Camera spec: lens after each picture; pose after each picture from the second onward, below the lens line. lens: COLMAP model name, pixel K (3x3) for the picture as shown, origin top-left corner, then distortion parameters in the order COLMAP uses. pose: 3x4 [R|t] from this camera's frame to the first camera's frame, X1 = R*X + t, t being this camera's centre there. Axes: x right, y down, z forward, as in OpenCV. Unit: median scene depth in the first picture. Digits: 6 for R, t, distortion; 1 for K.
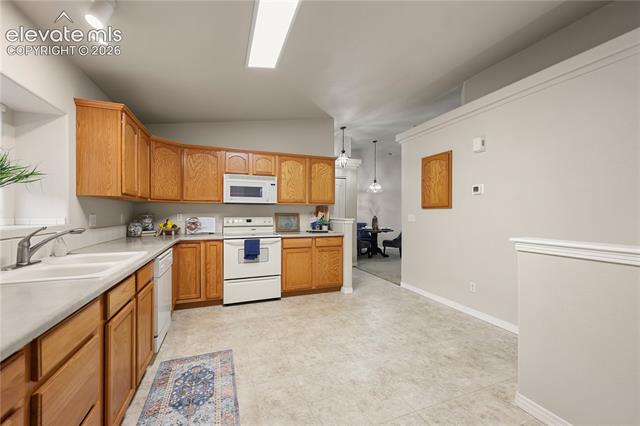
lens RADIAL K [[259.5, 0, 317.8], [0, 259.5, 211.2], [0, 0, 1]] dist [-0.000672, -0.000137]
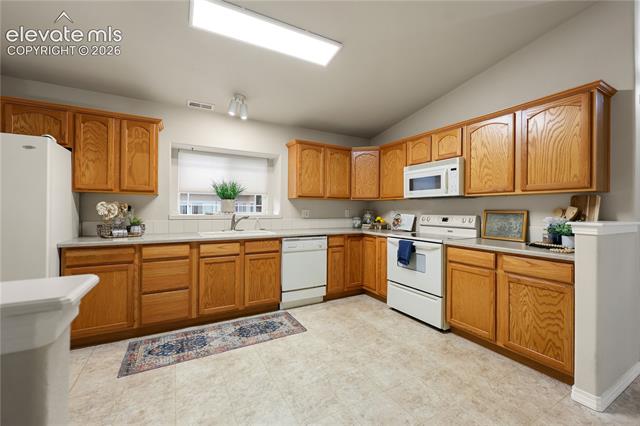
lens RADIAL K [[259.5, 0, 317.8], [0, 259.5, 211.2], [0, 0, 1]] dist [-0.000672, -0.000137]
pose [[0.143533, 0.001951, -0.989644, 0.542368], [-0.000072, 0.999998, 0.001961, 0.012021], [0.989646, -0.000210, 0.143533, 0.613015]]
